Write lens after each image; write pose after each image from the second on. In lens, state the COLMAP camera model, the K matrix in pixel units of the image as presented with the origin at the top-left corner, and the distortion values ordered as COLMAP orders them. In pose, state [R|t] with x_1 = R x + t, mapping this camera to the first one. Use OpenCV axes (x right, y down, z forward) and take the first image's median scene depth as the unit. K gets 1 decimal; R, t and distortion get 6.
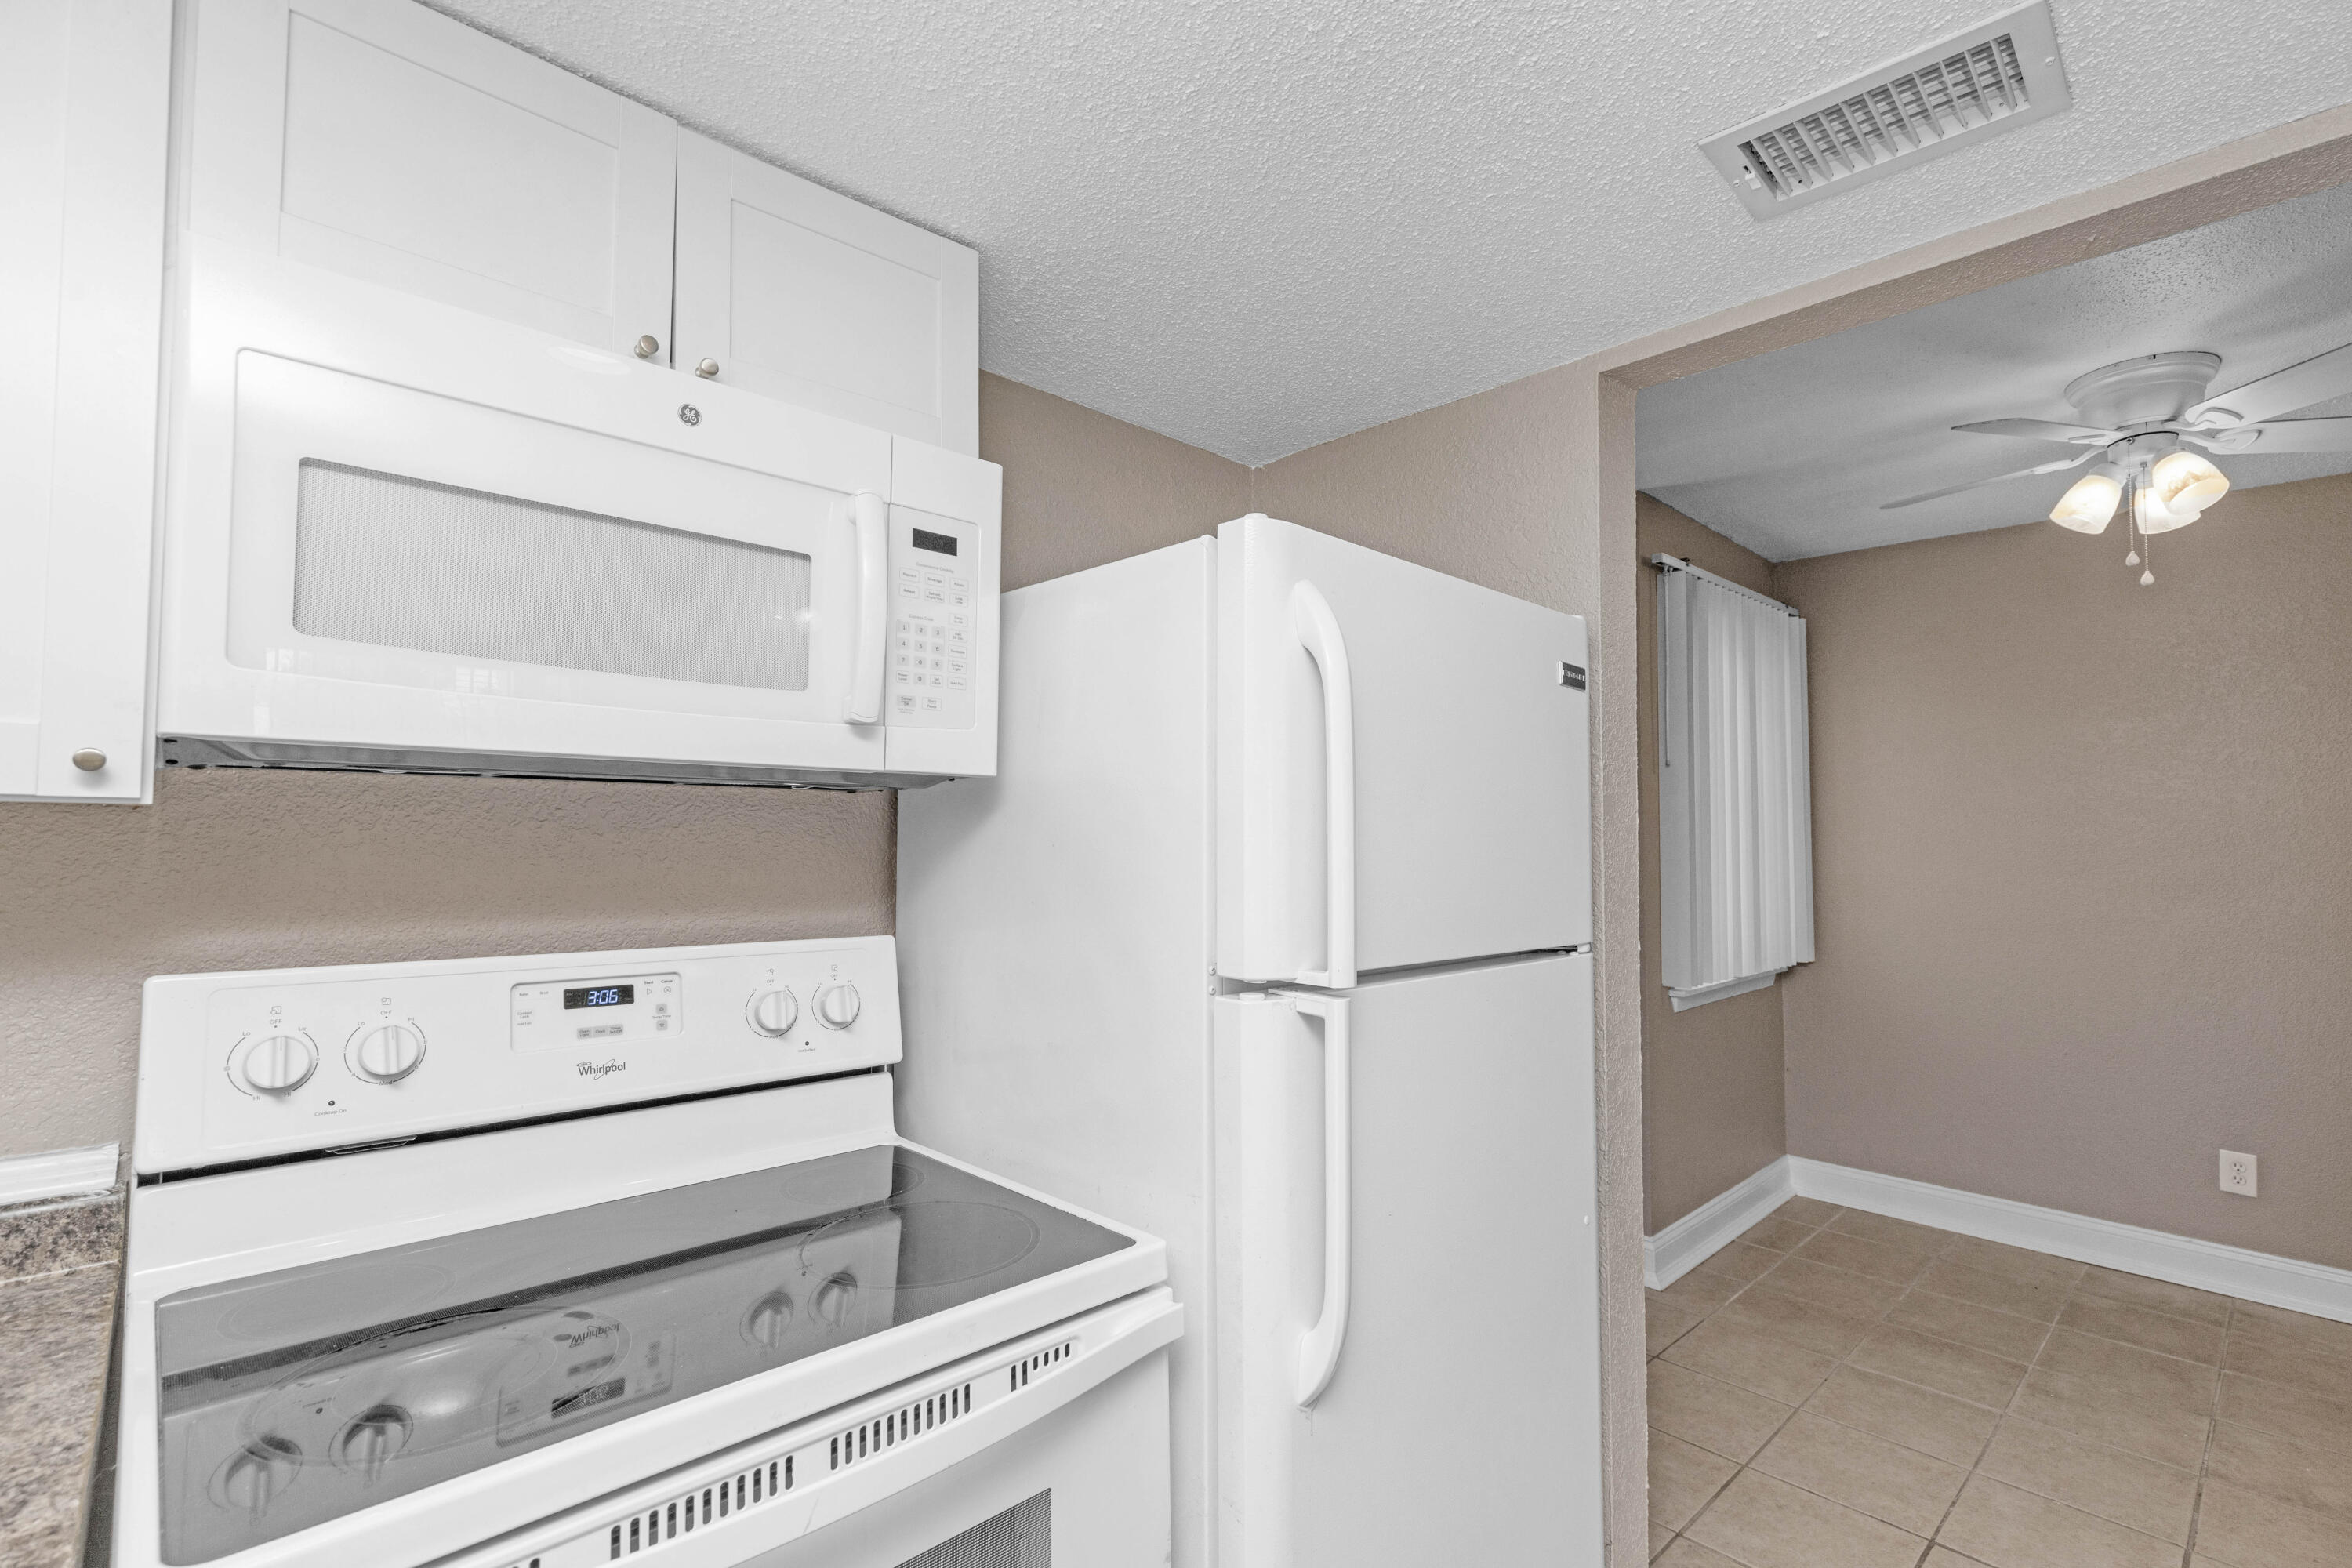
lens RADIAL K [[1056.0, 0, 1147.0], [0, 1056.0, 791.5], [0, 0, 1]] dist [0.032581, 0.000121]
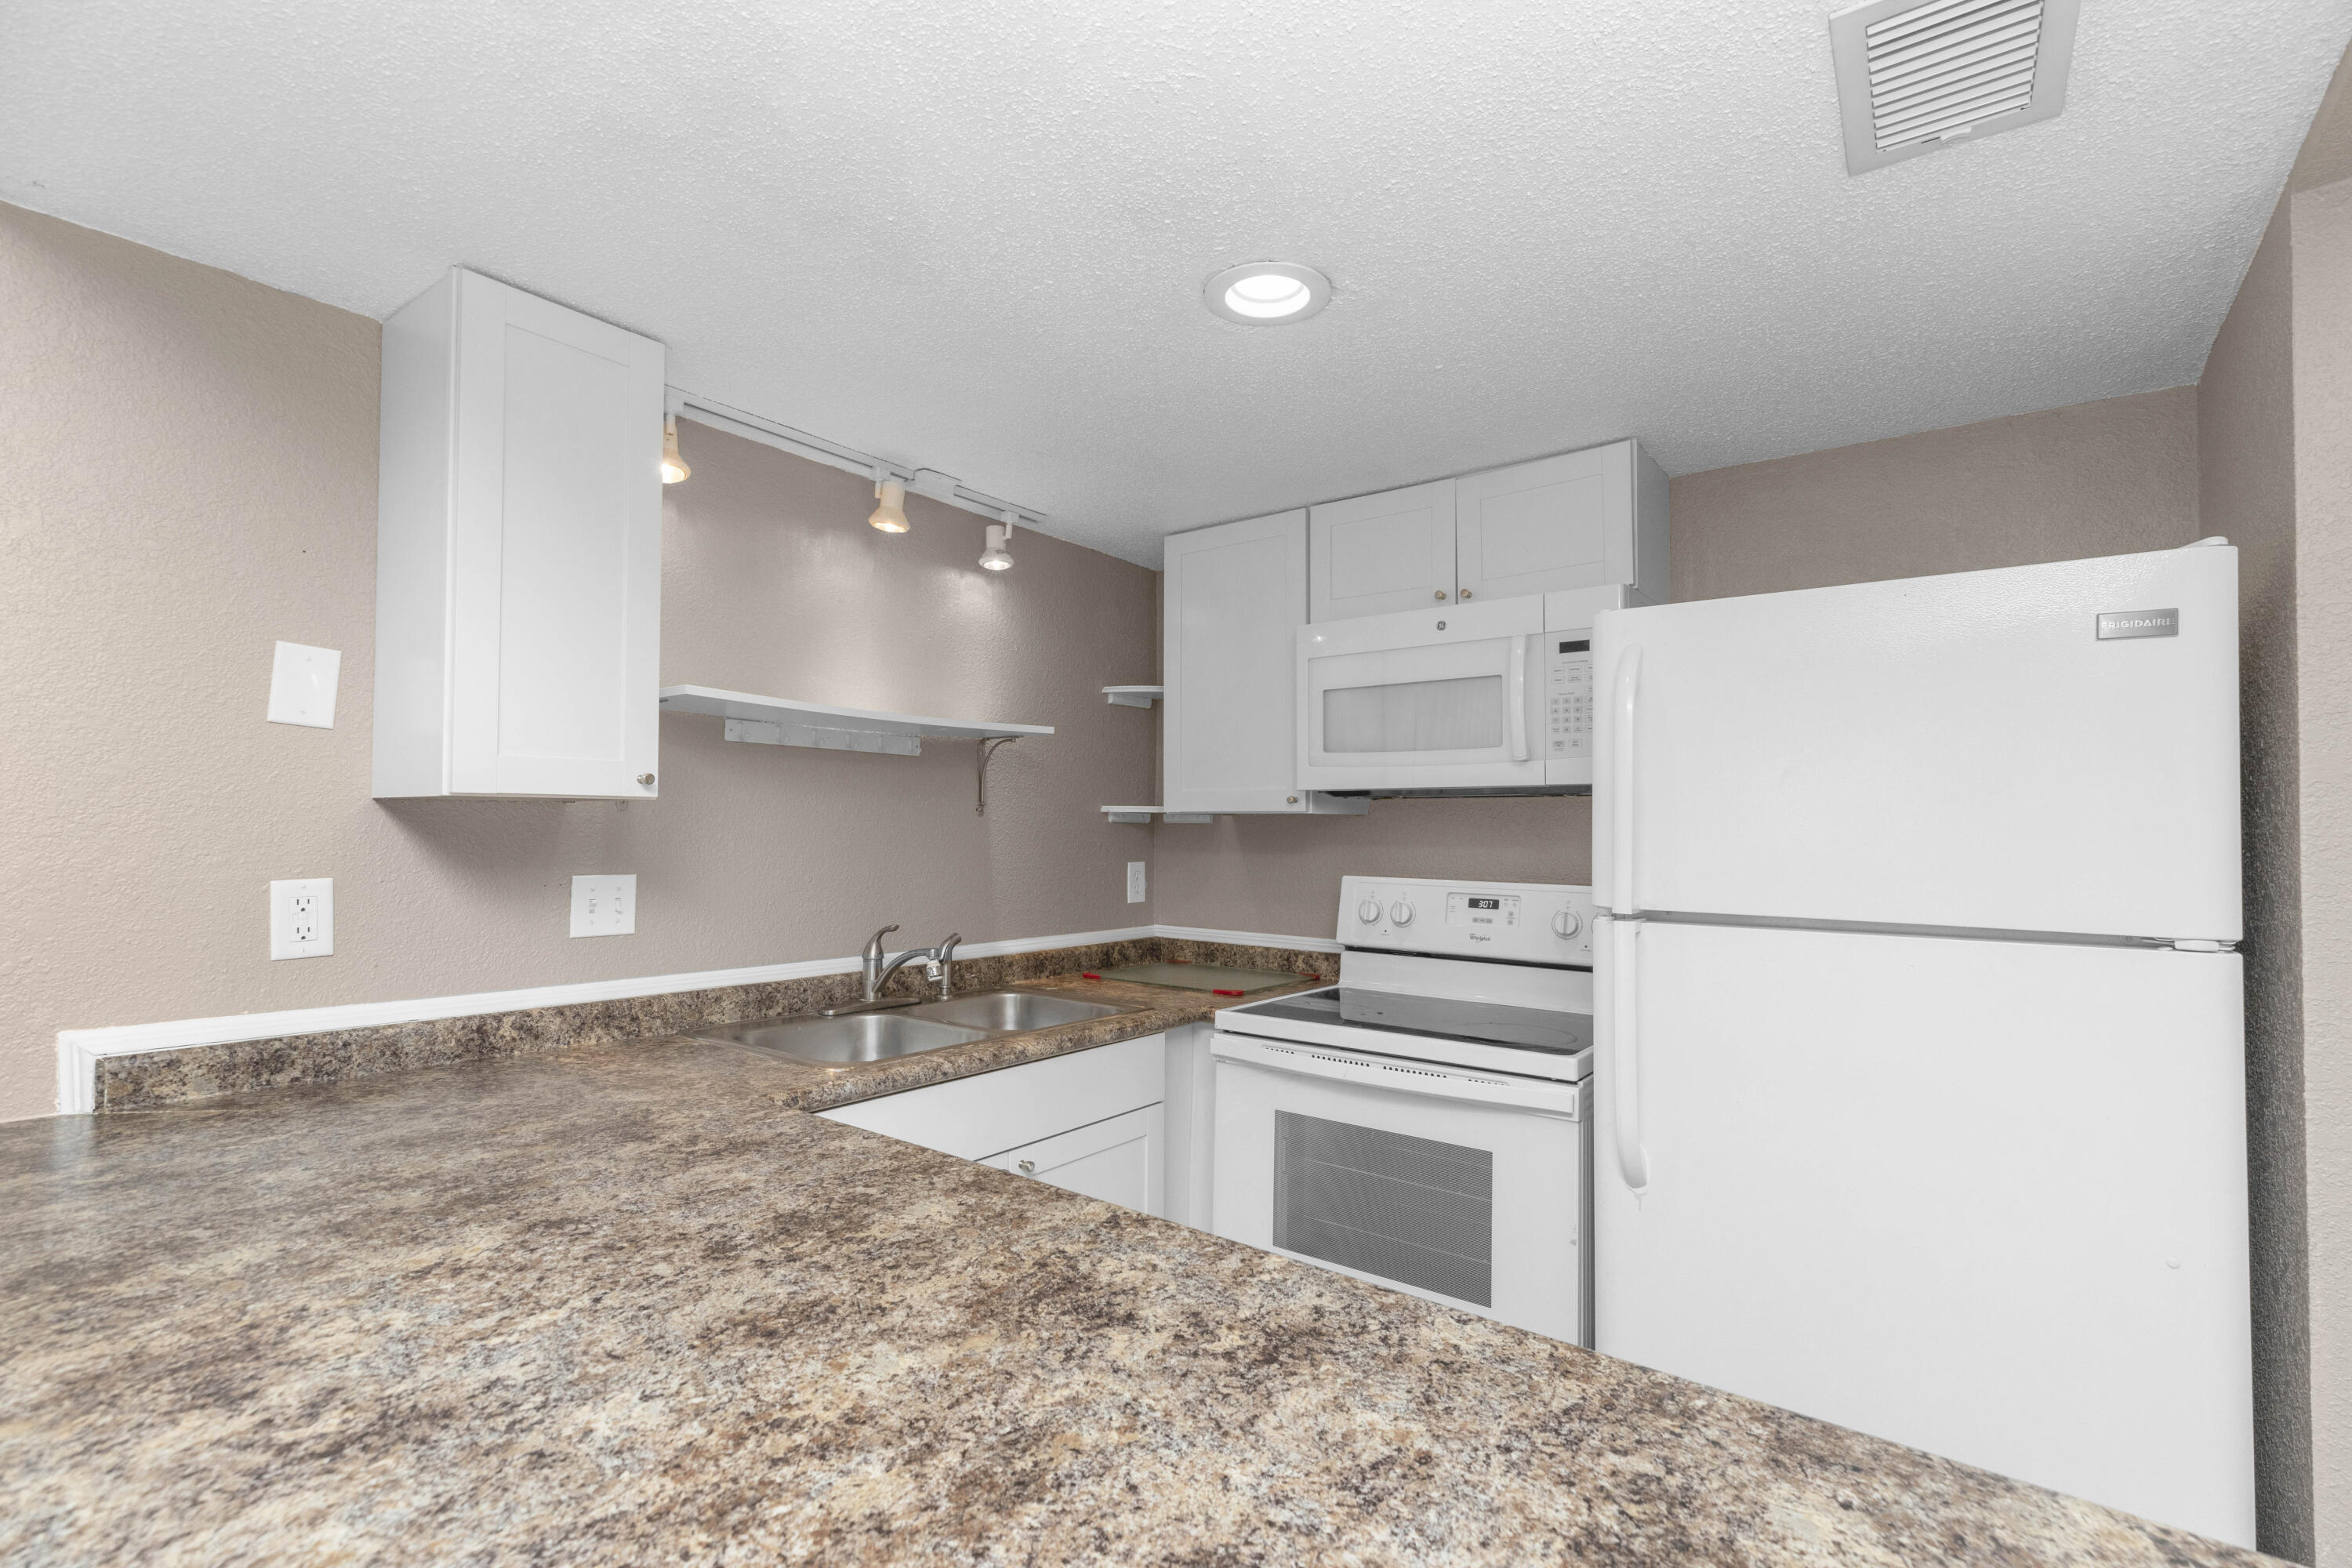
lens RADIAL K [[1061.6, 0, 1184.0], [0, 1061.6, 797.1], [0, 0, 1]] dist [0.005992, -0.000134]
pose [[0.190926, -0.038181, -0.980862, 1.362869], [0.040203, 0.998709, -0.031050, 0.030824], [0.980781, -0.033505, 0.192214, 0.065308]]
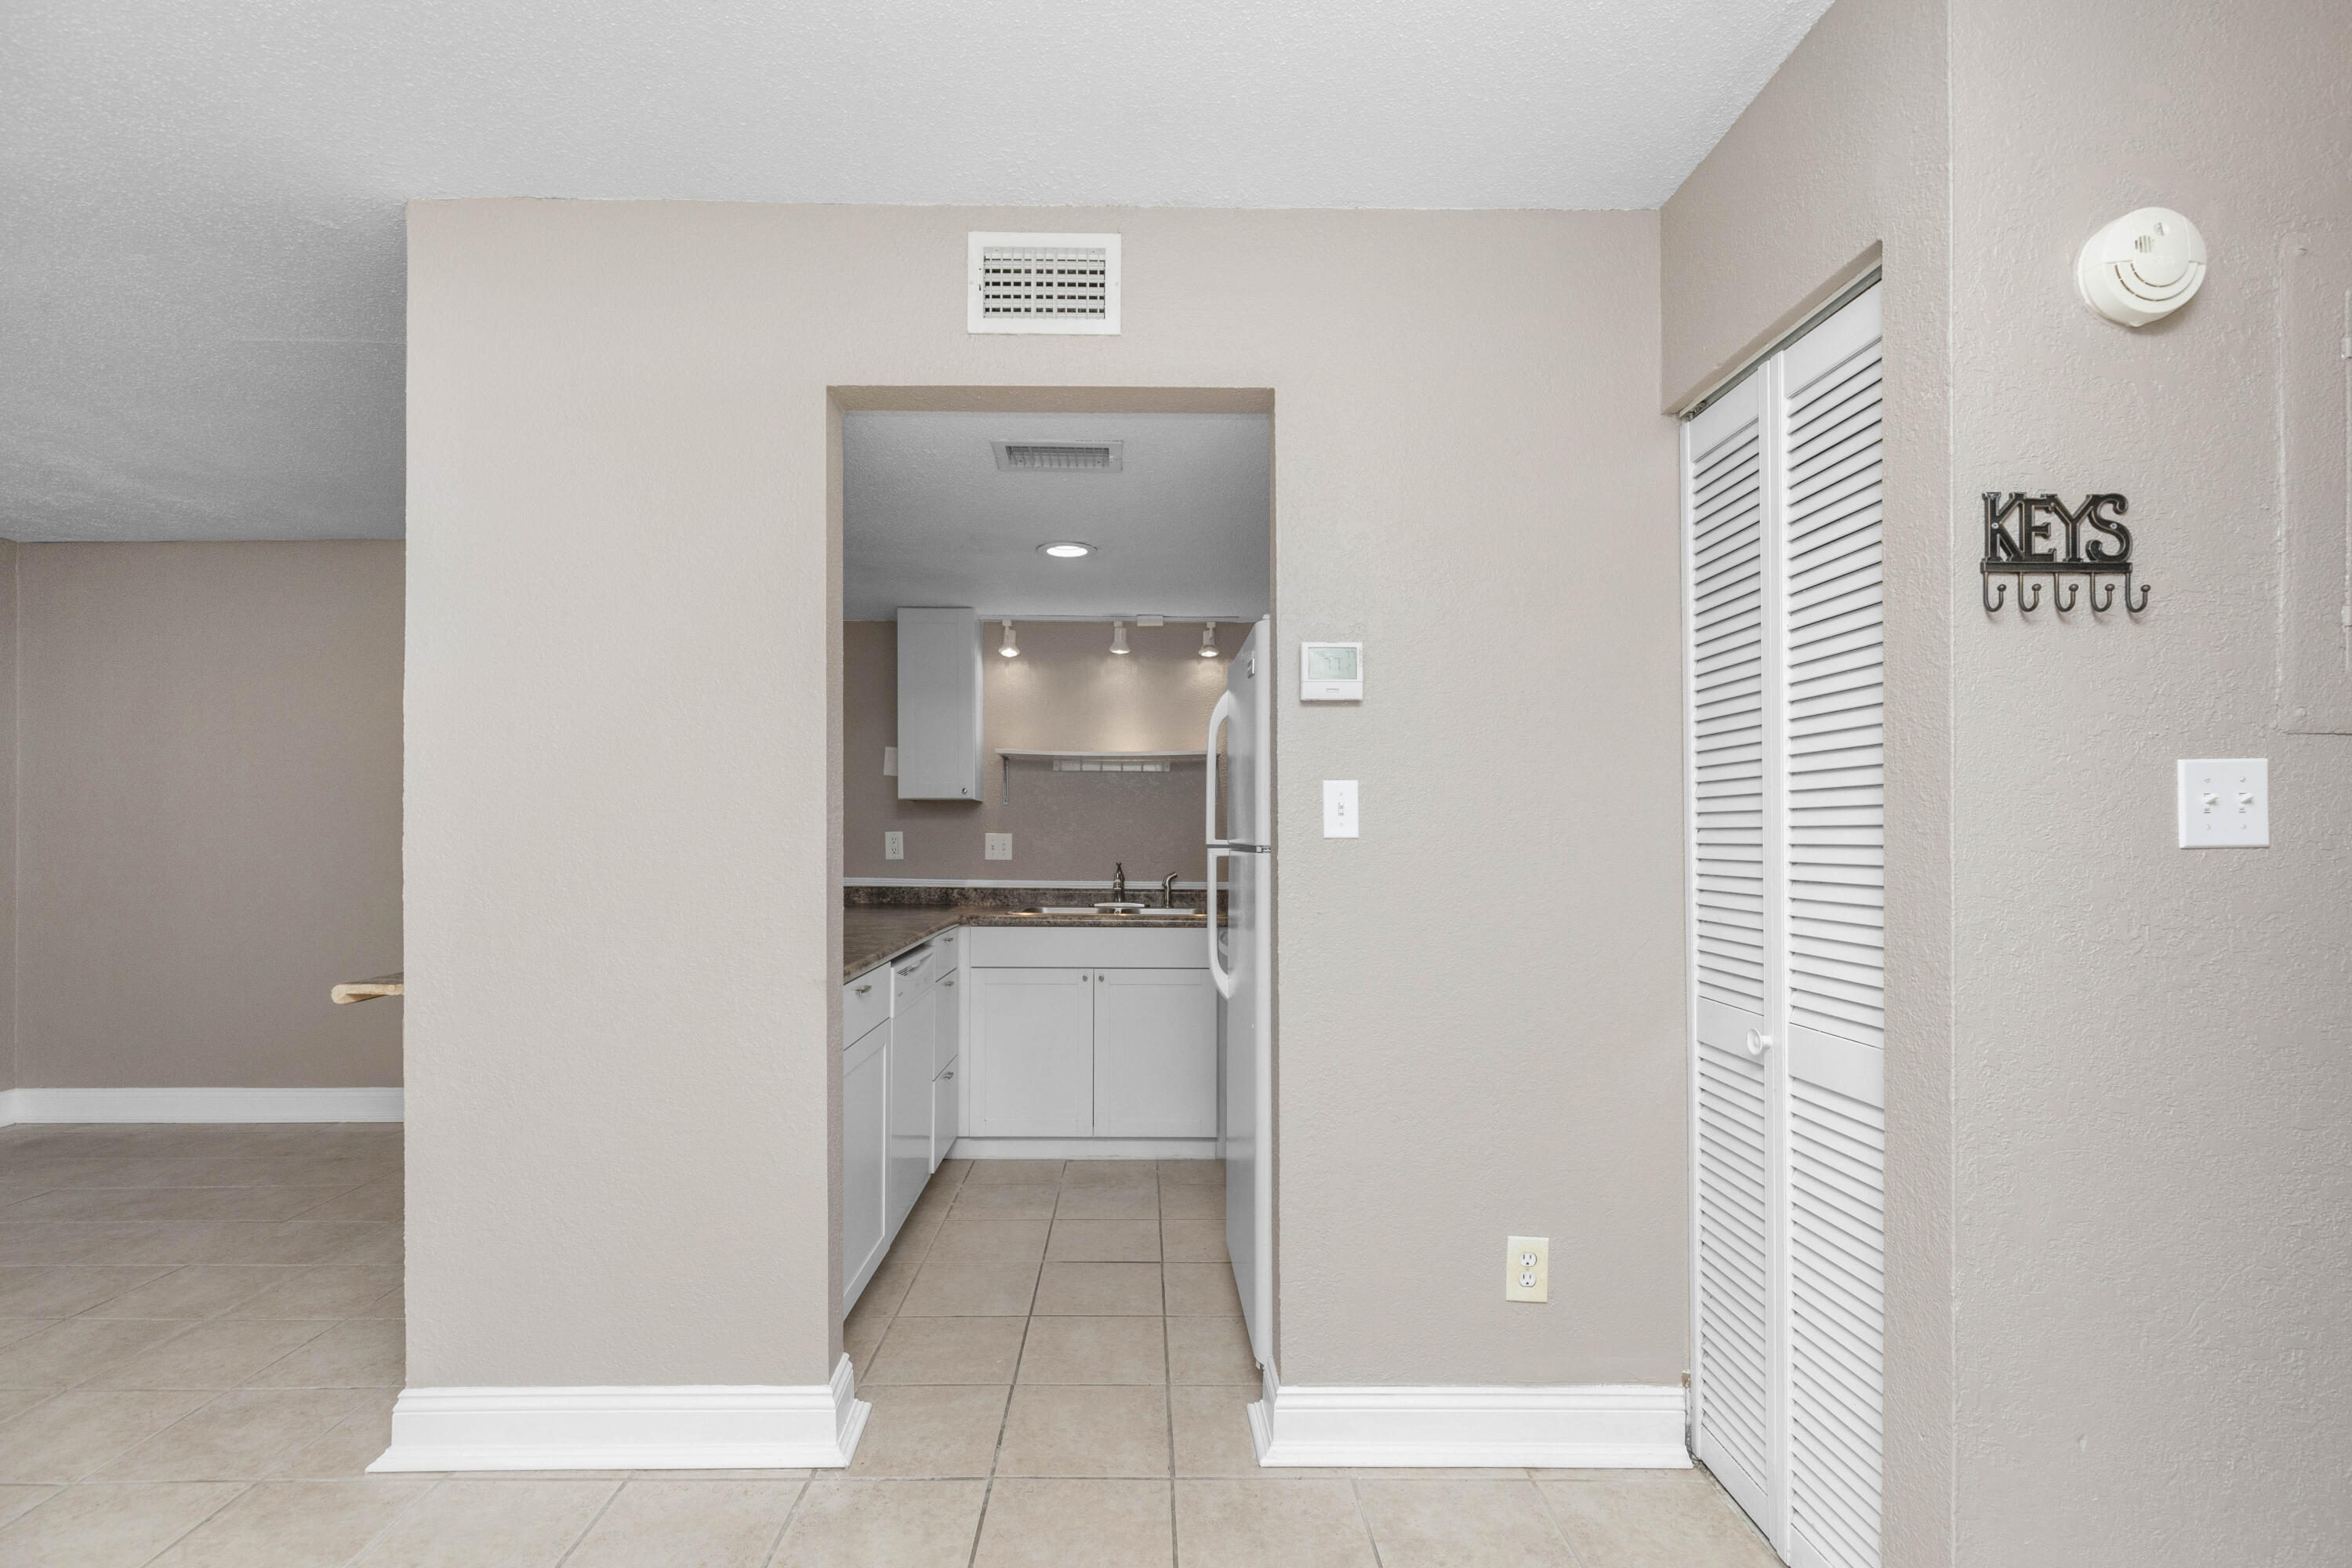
lens RADIAL K [[1081.8, 0, 1141.6], [0, 1081.8, 831.9], [0, 0, 1]] dist [0.009171, 0.000041]
pose [[-0.666791, -0.014006, -0.745113, 2.064286], [0.024722, 0.998857, -0.040899, 0.223010], [0.744834, -0.045691, -0.665683, 2.360396]]
